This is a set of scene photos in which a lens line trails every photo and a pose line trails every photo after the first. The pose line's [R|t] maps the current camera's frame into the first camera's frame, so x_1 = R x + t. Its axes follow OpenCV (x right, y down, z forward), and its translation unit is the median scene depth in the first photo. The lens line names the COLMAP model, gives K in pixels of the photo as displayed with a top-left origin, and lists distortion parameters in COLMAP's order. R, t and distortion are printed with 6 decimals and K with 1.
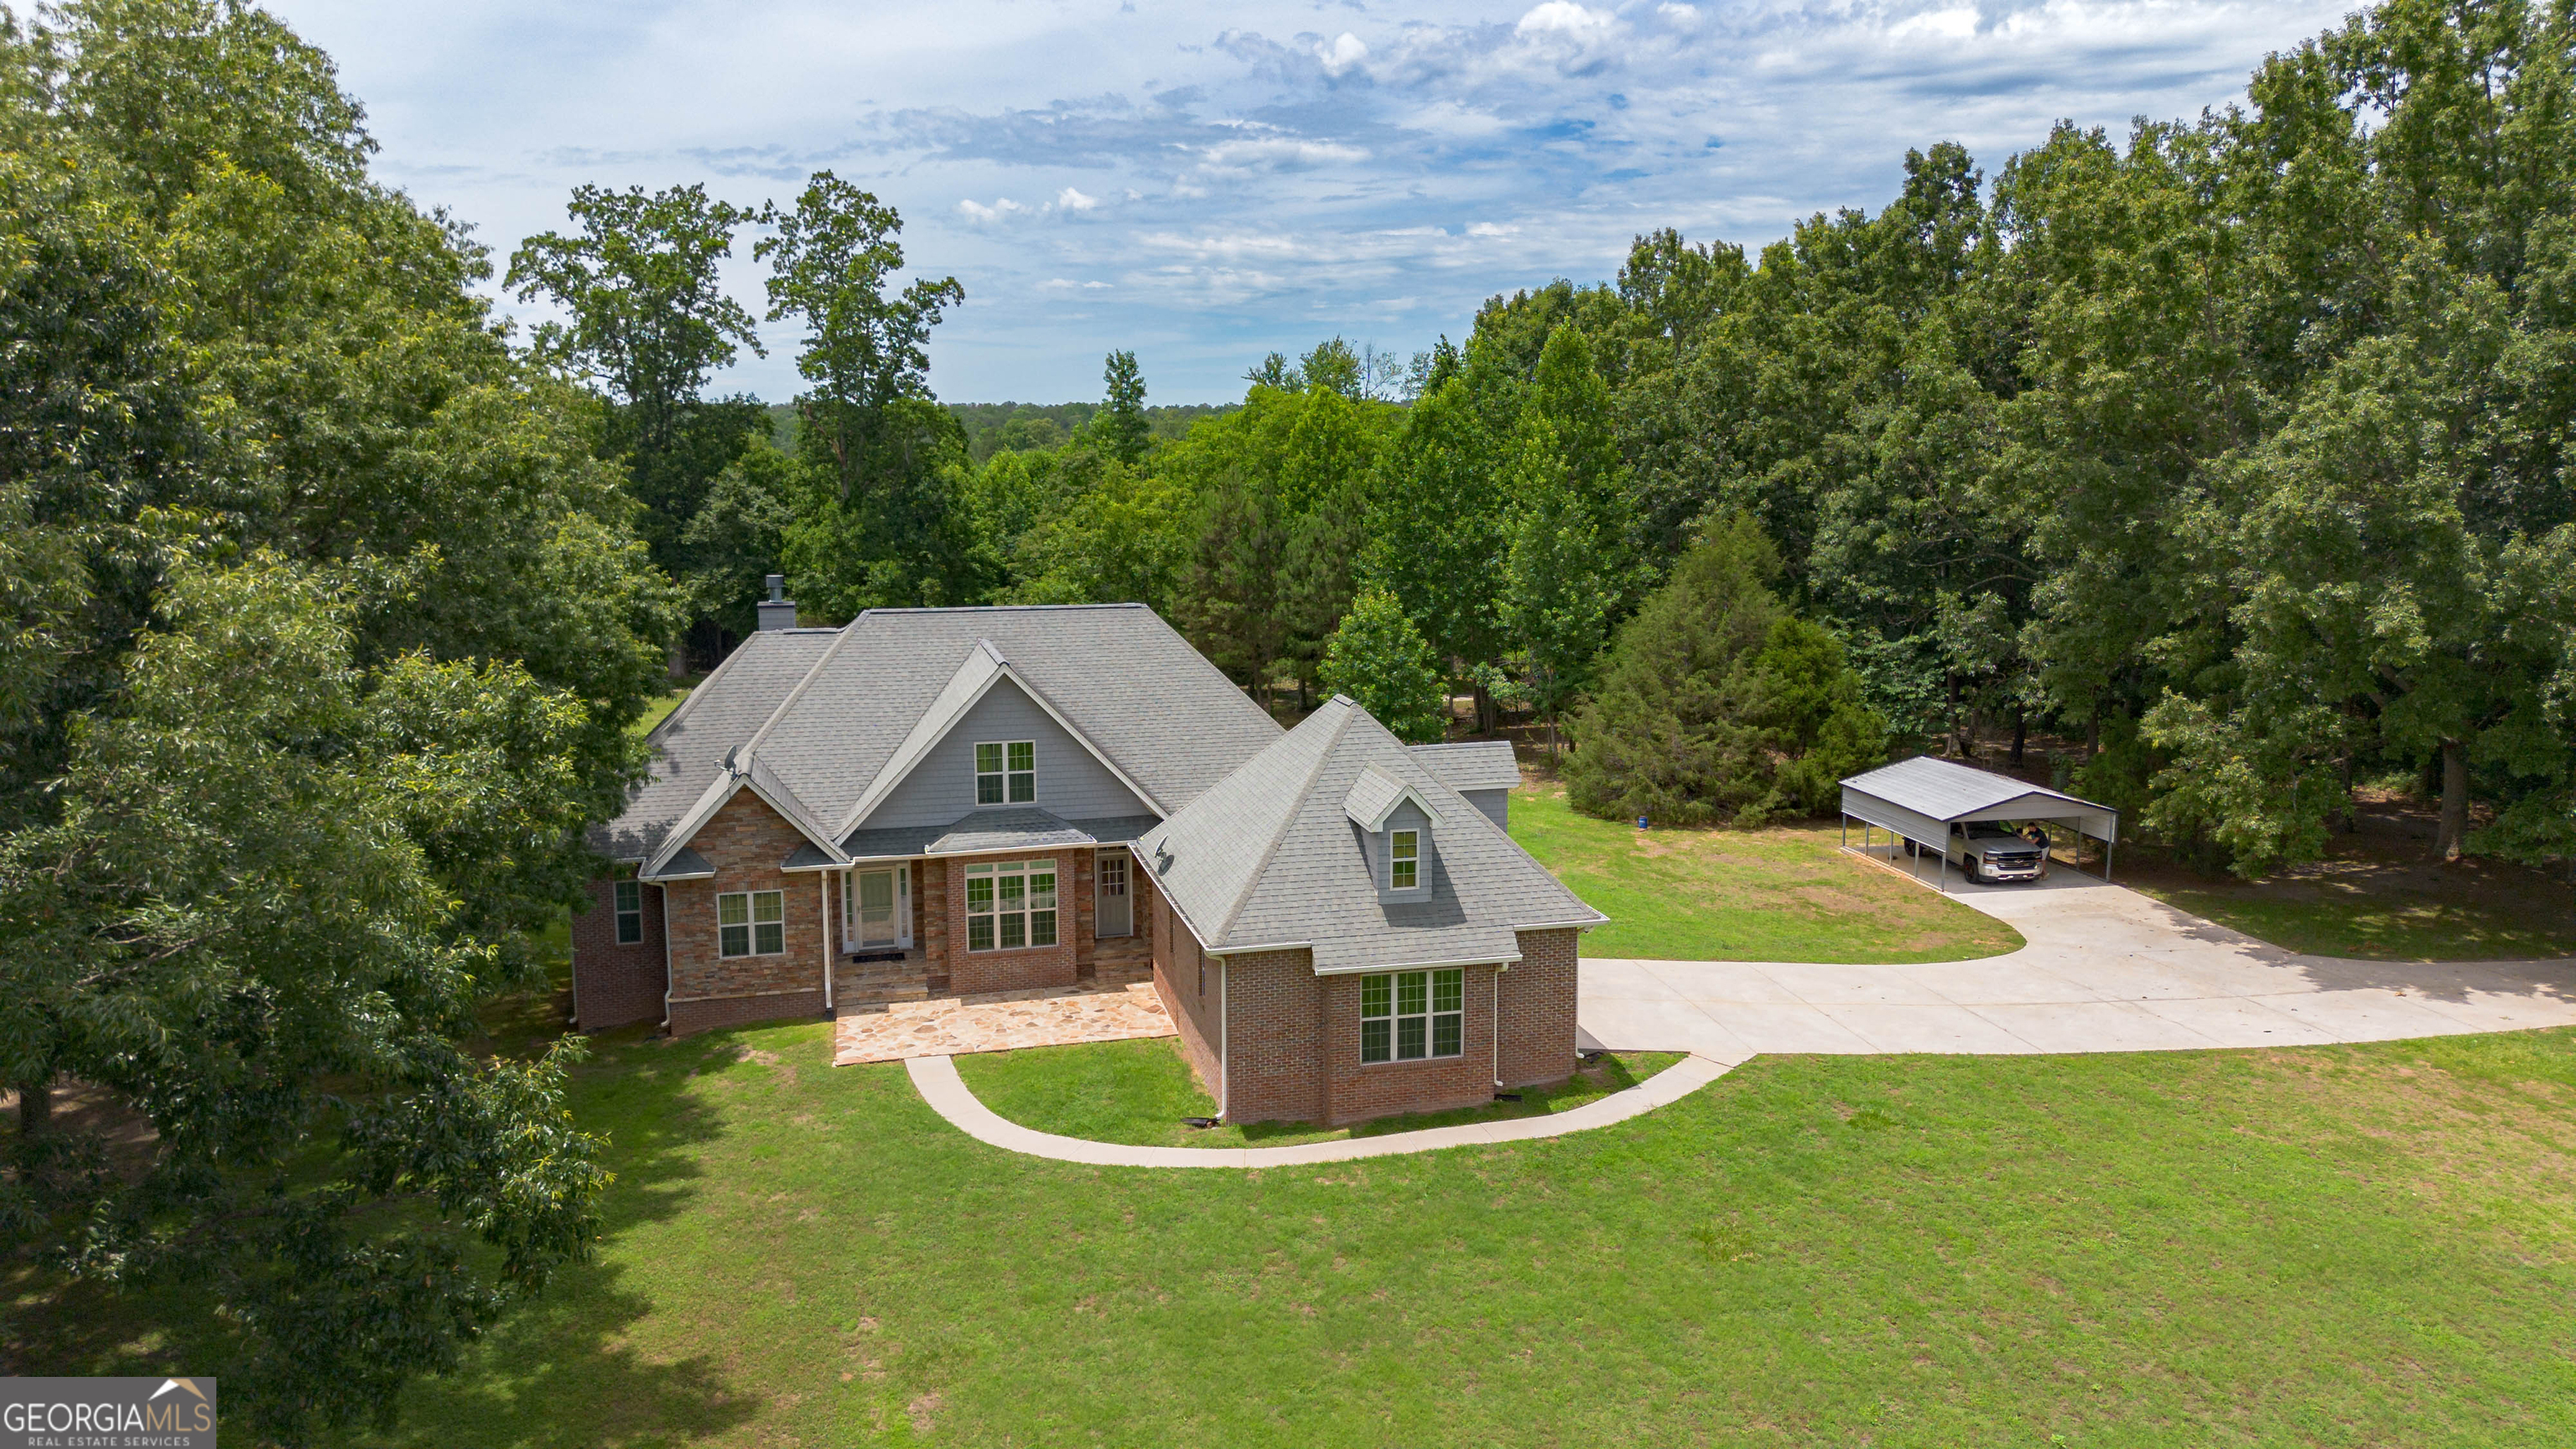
lens RADIAL K [[1860.2, 0, 1288.0], [0, 1860.2, 724.5], [0, 0, 1]] dist [0.094444, -0.106418]
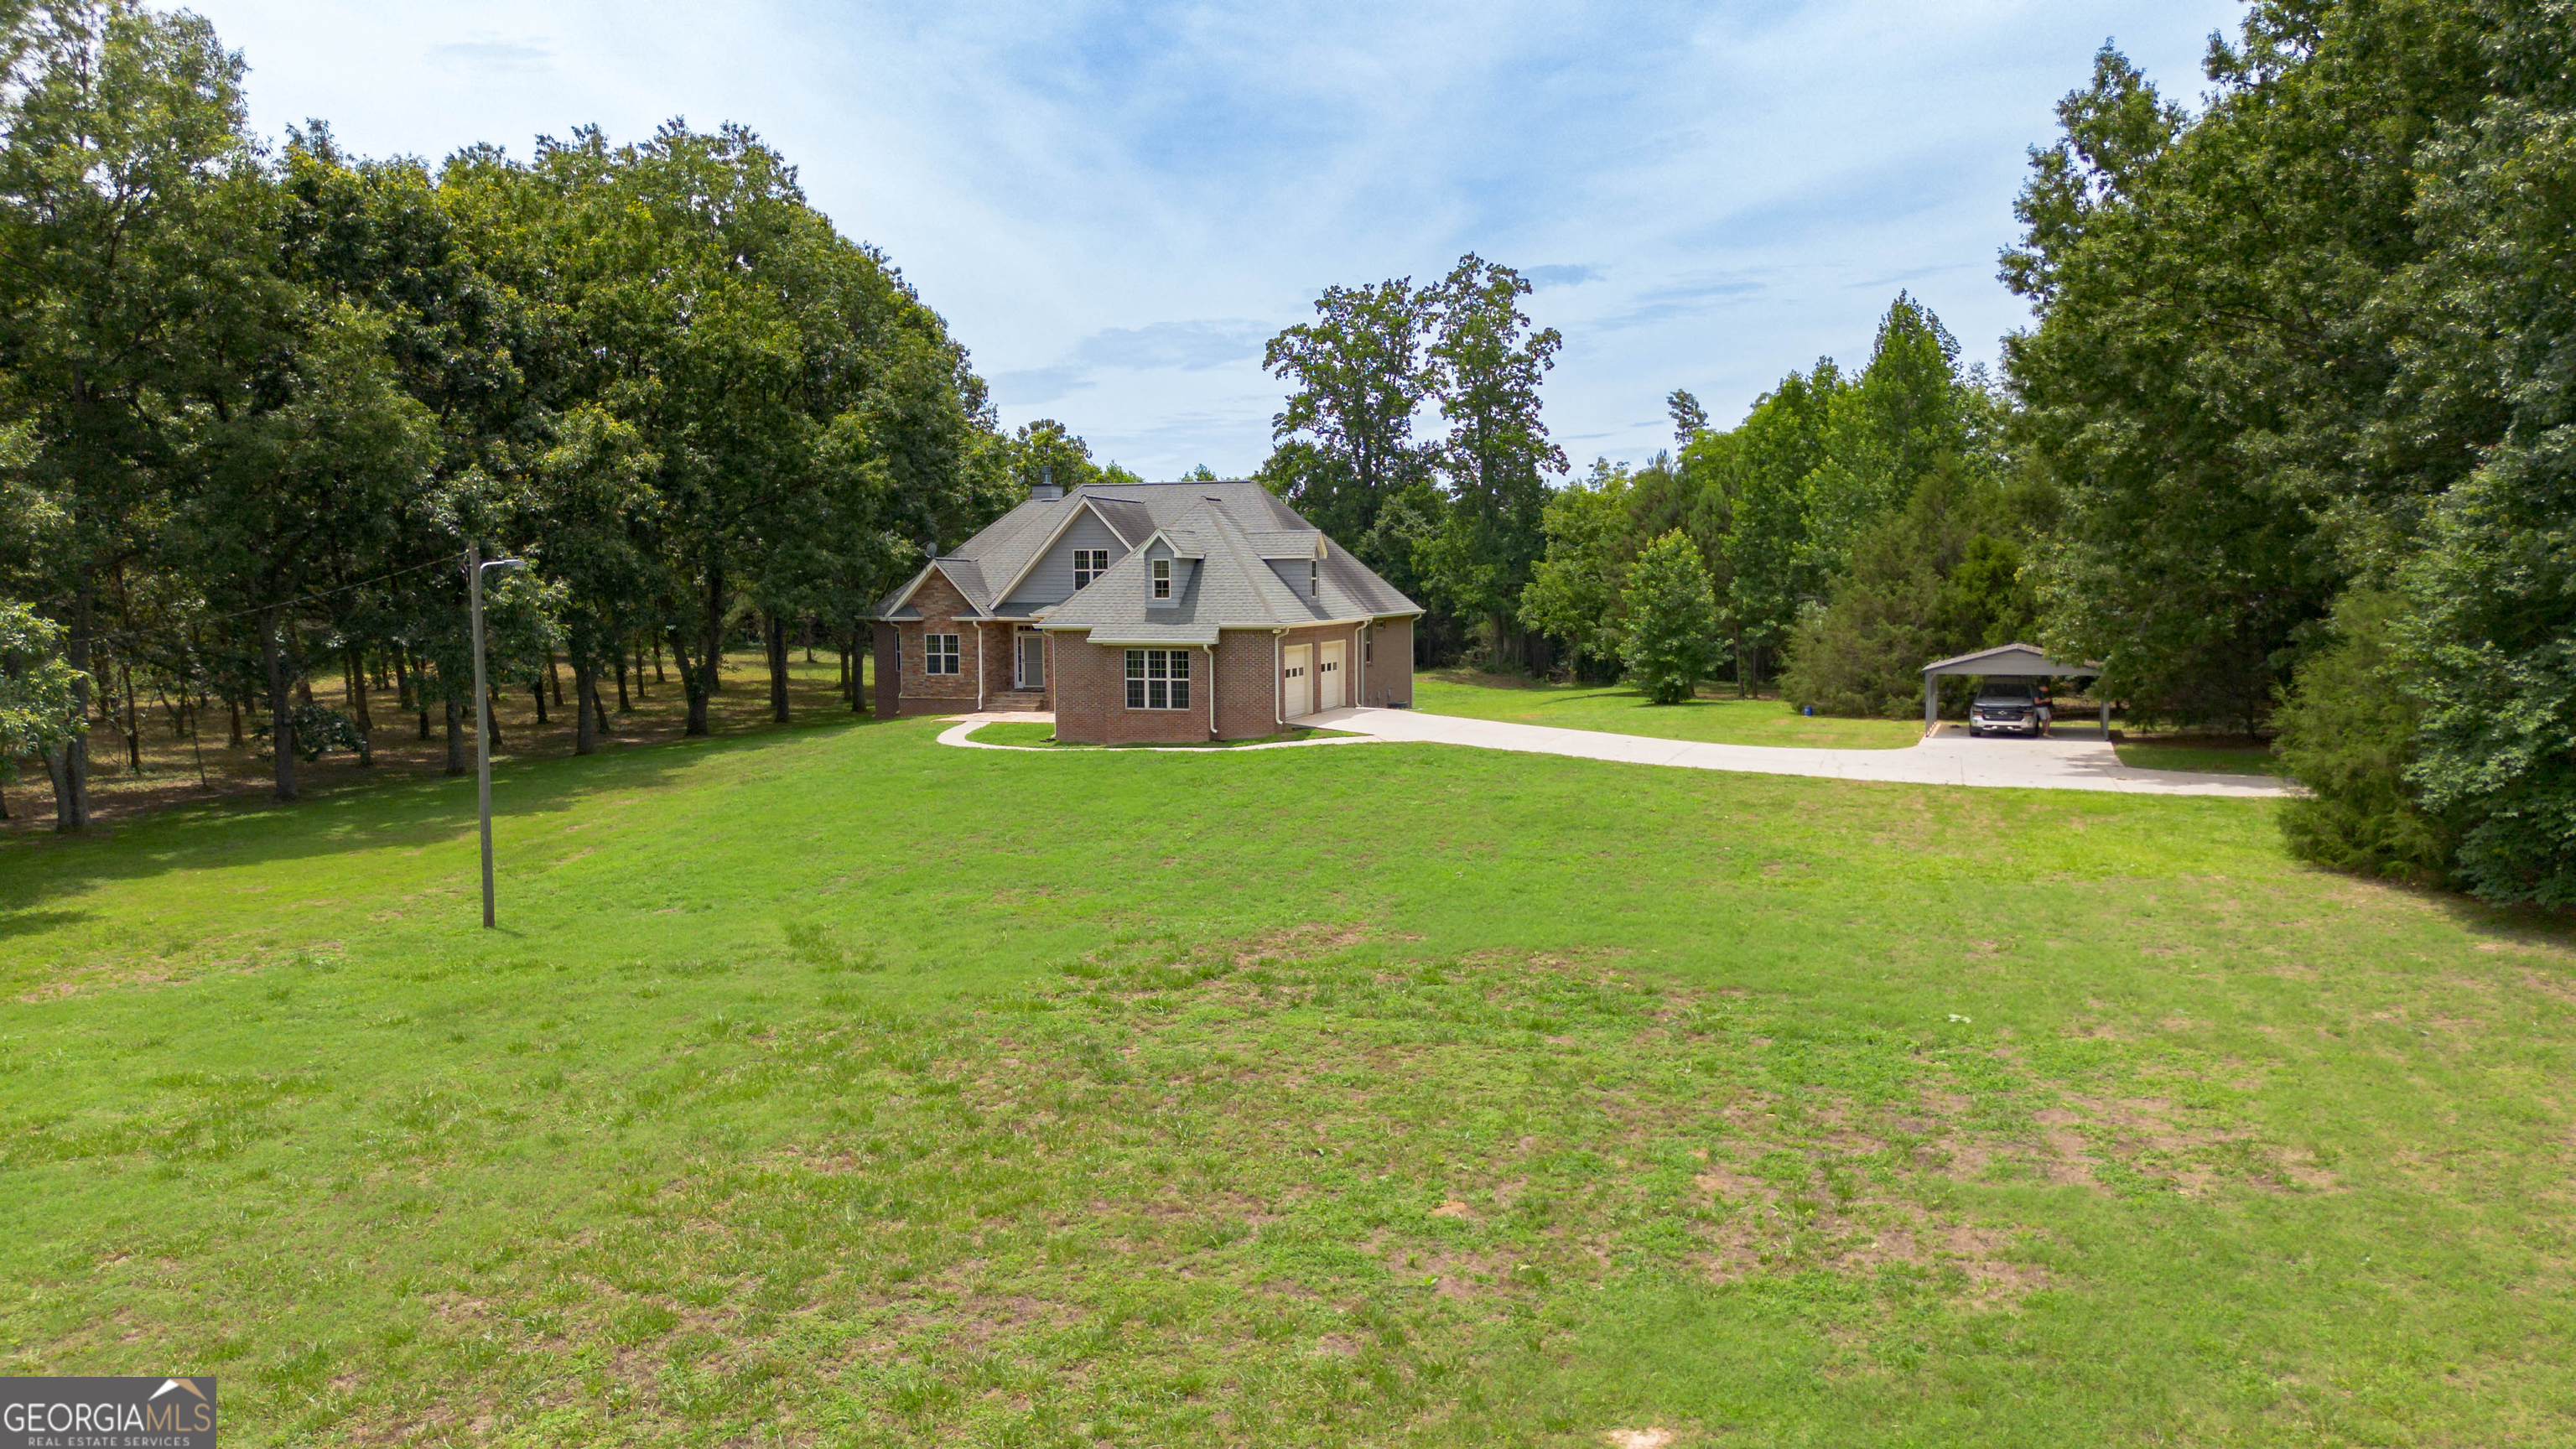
lens RADIAL K [[1818.3, 0, 1255.0], [0, 1818.3, 788.8], [0, 0, 1]] dist [0.075573, 0.000626]
pose [[0.833154, 0.060113, -0.549765, 0.525036], [-0.079804, 0.996739, -0.011954, 0.139703], [0.547253, 0.053833, 0.835234, -0.116188]]
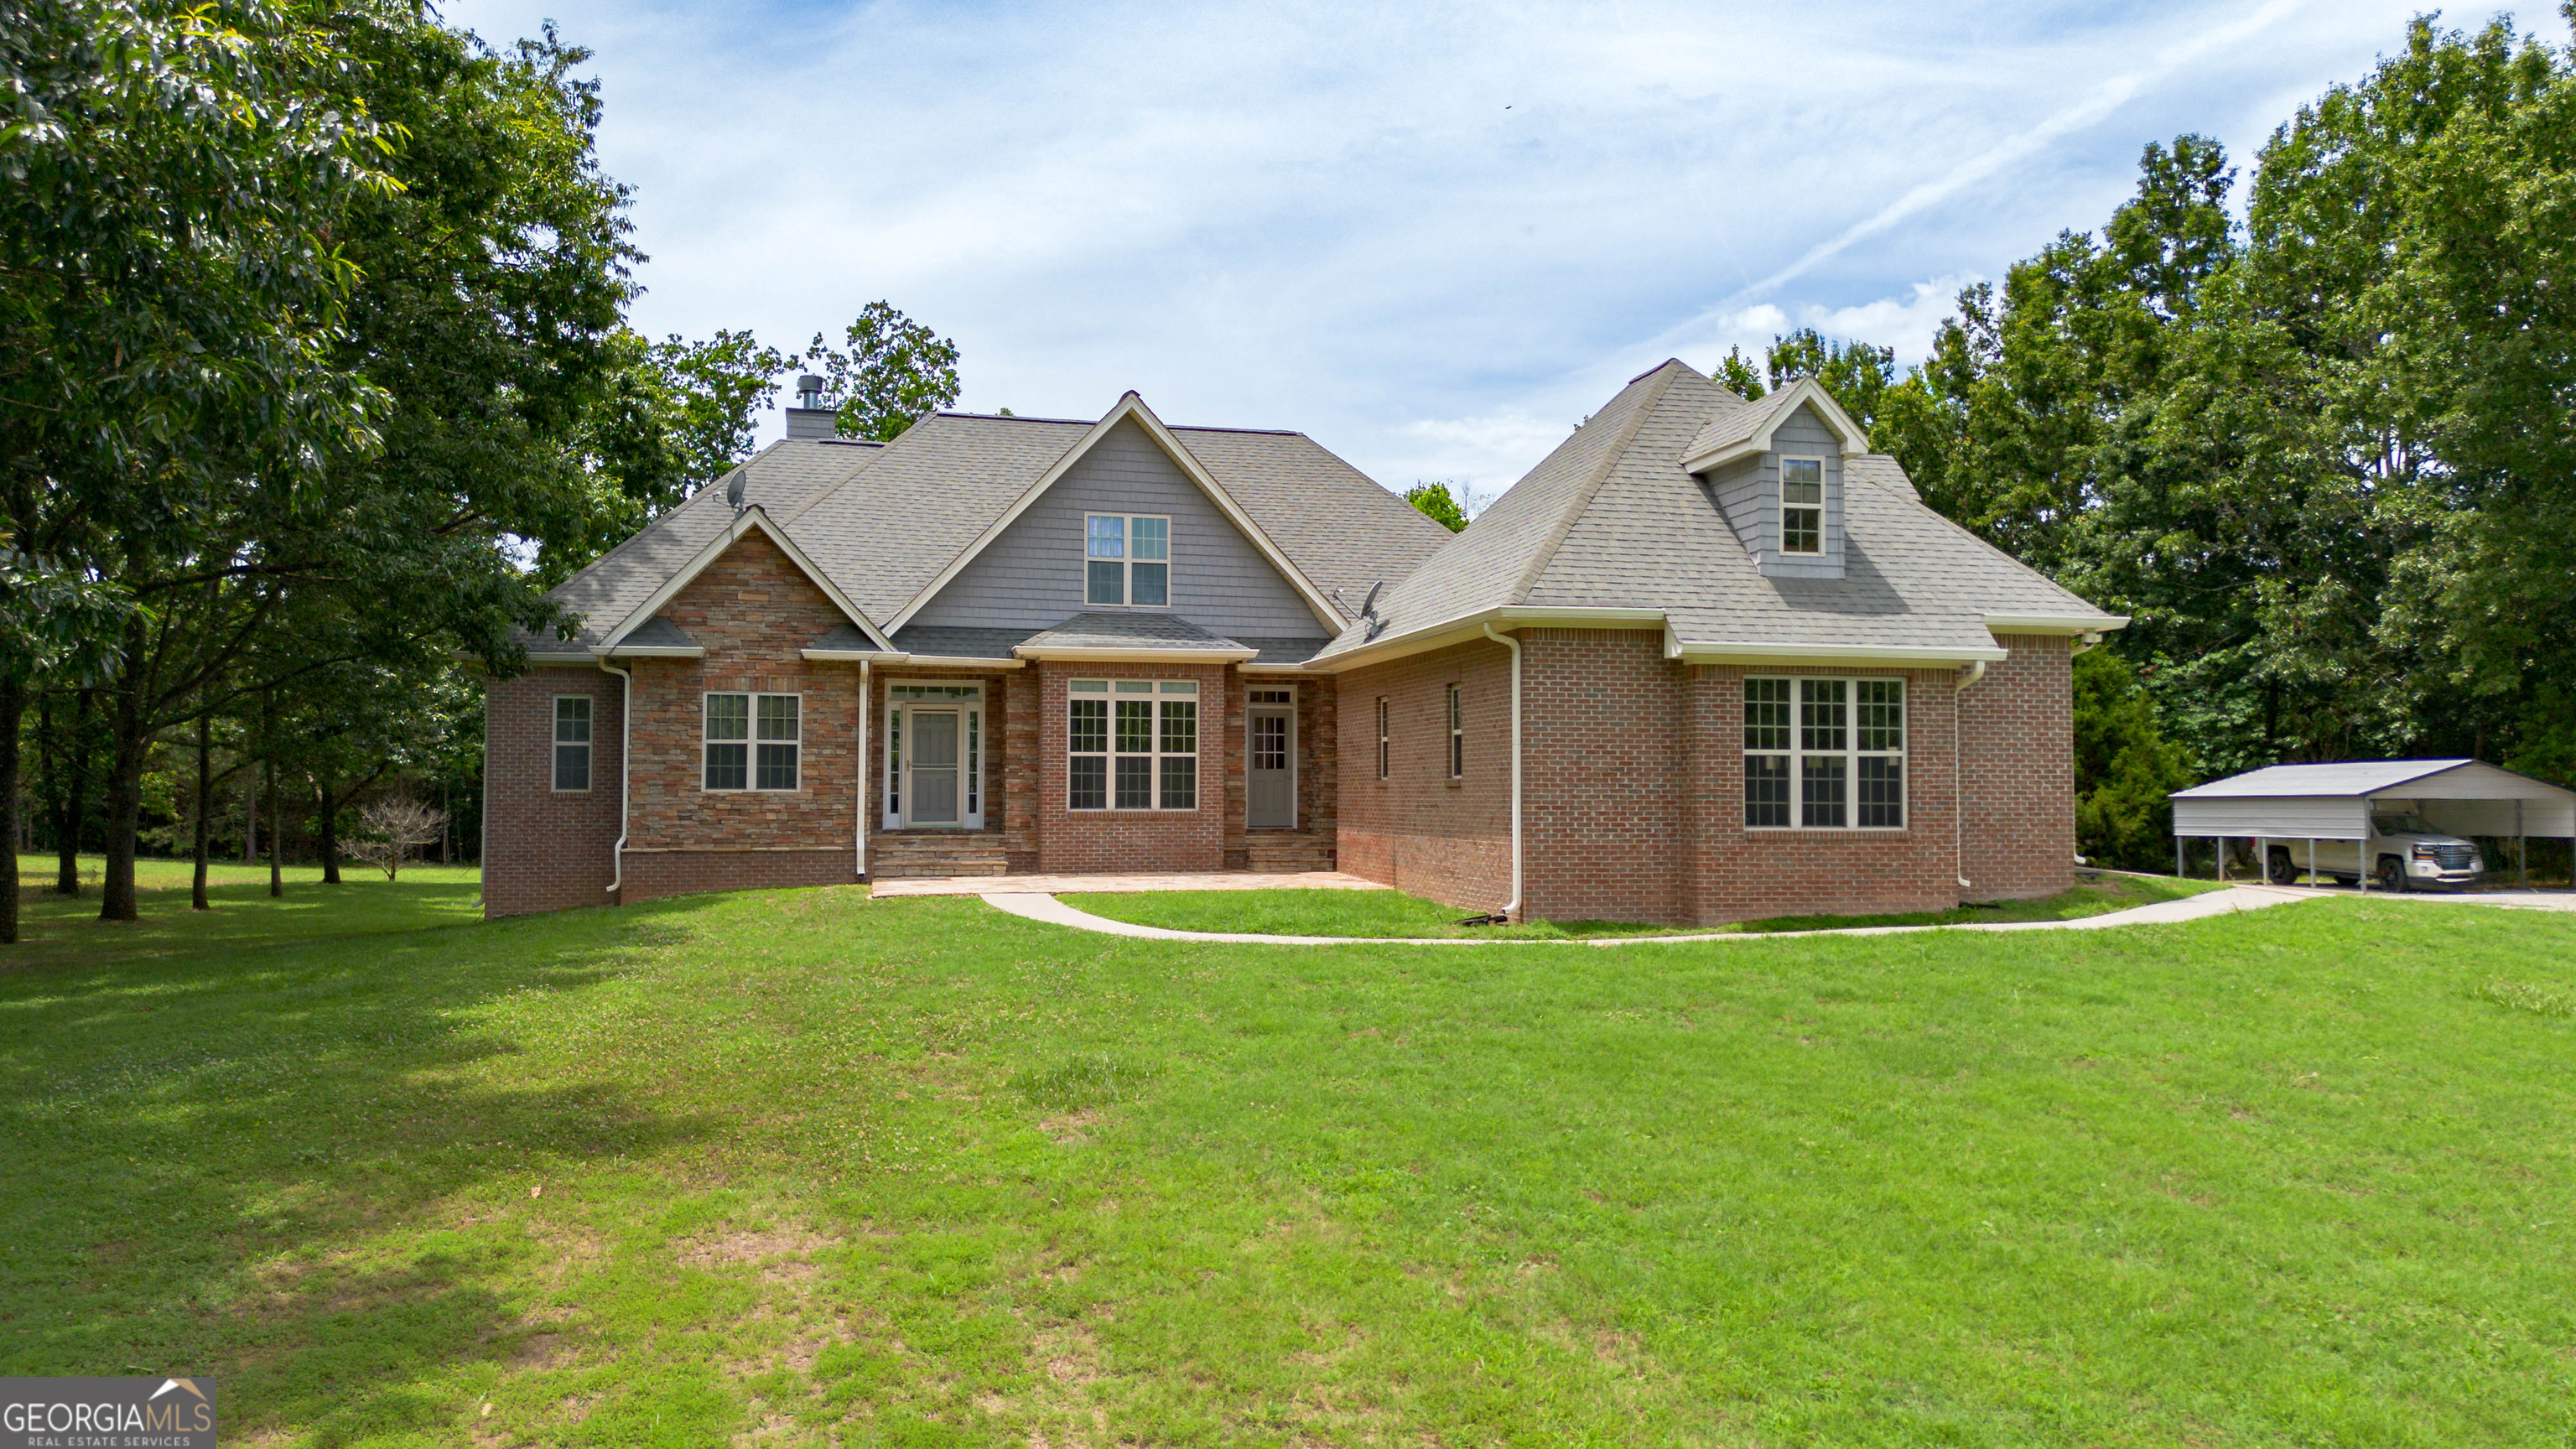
lens RADIAL K [[1860.6, 0, 1288.0], [0, 1860.6, 724.5], [0, 0, 1]] dist [0.092003, -0.000231]
pose [[0.999935, 0.006122, -0.009642, -0.055276], [-0.007863, 0.981282, -0.192413, 0.143675], [0.008284, 0.192477, 0.981267, 0.214635]]
